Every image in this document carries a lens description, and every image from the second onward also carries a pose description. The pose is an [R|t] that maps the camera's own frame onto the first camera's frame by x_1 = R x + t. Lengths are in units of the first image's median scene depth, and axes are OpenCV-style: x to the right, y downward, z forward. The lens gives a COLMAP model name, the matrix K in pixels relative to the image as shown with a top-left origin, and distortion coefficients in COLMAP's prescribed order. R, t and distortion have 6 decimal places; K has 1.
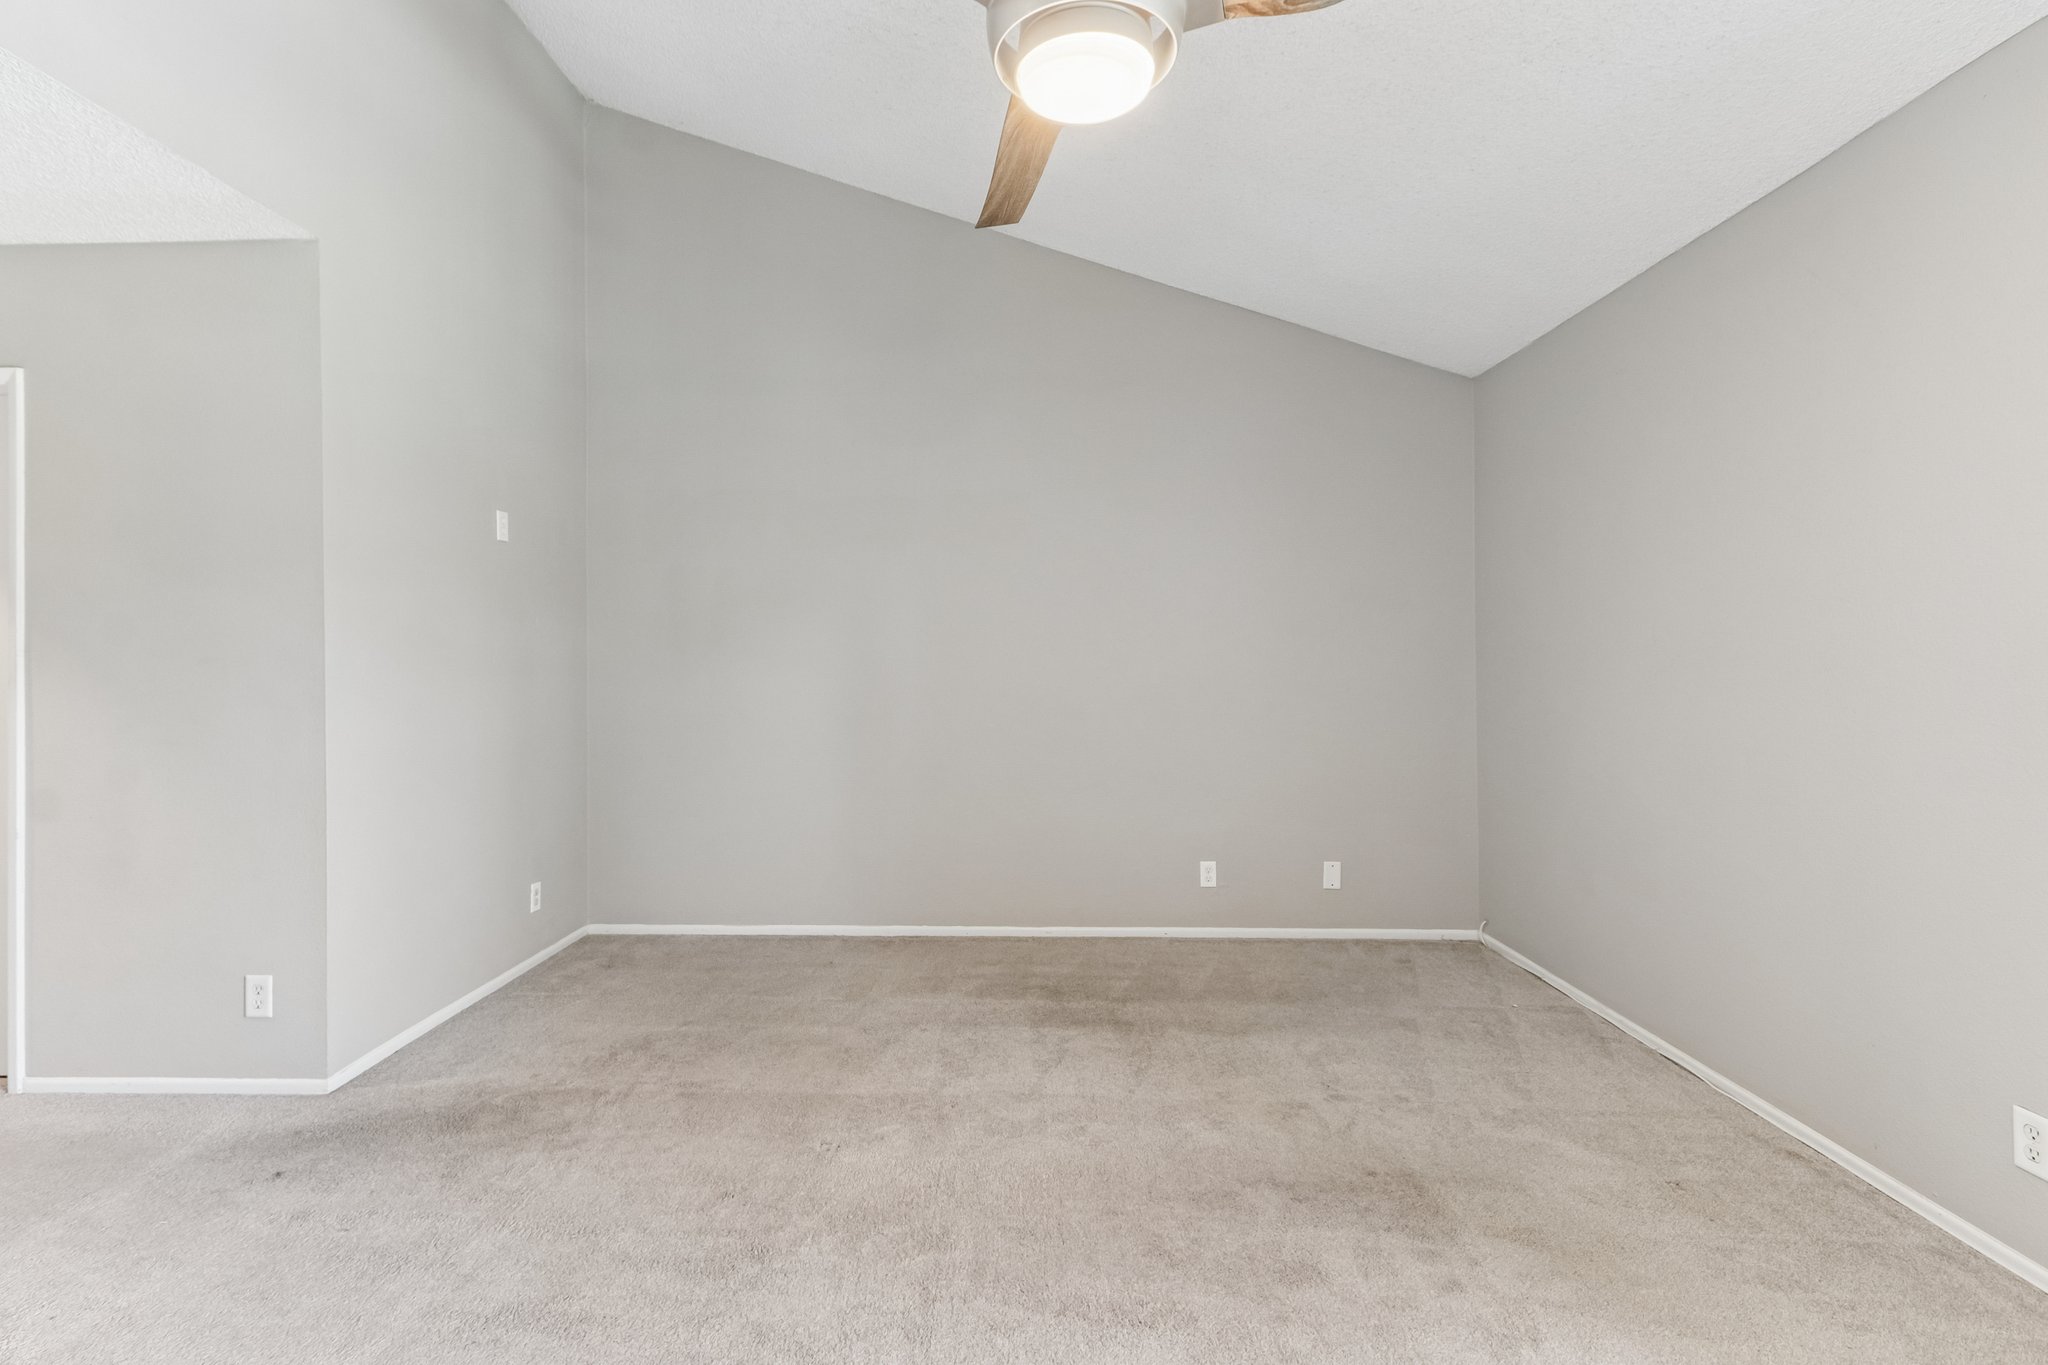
lens RADIAL K [[982.2, 0, 1018.1], [0, 982.2, 670.5], [0, 0, 1]] dist [0.000687, 0.003902]
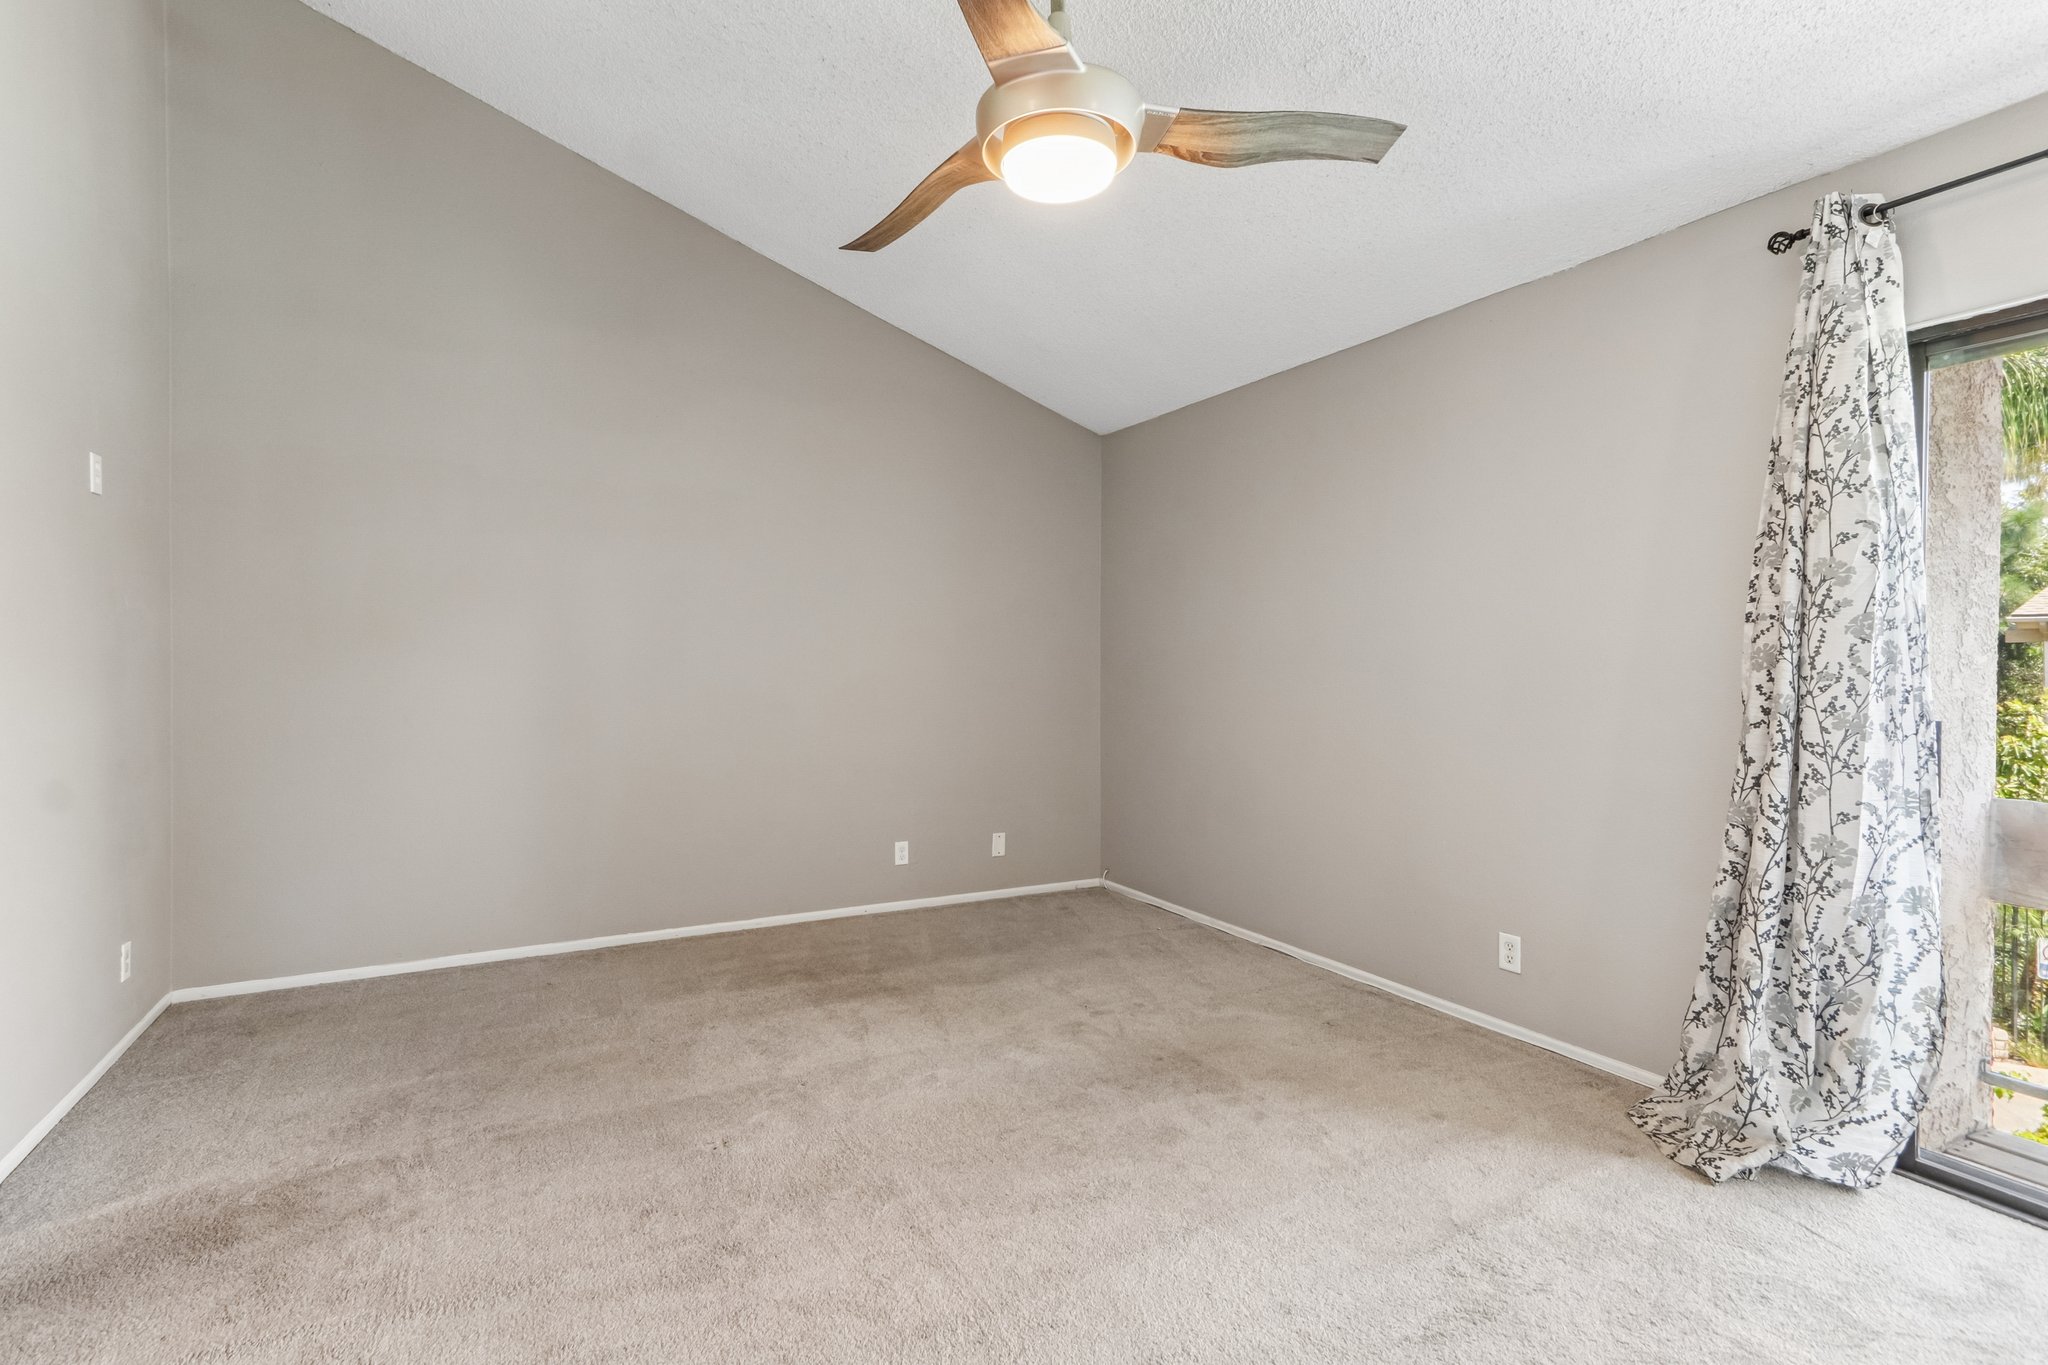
lens RADIAL K [[947.8, 0, 1005.2], [0, 947.8, 682.1], [0, 0, 1]] dist [0.012128, 0.000071]
pose [[0.868627, -0.001827, 0.495464, -0.336021], [-0.003634, 0.999943, 0.010059, 0.003666], [-0.495454, -0.010538, 0.868570, 0.016784]]
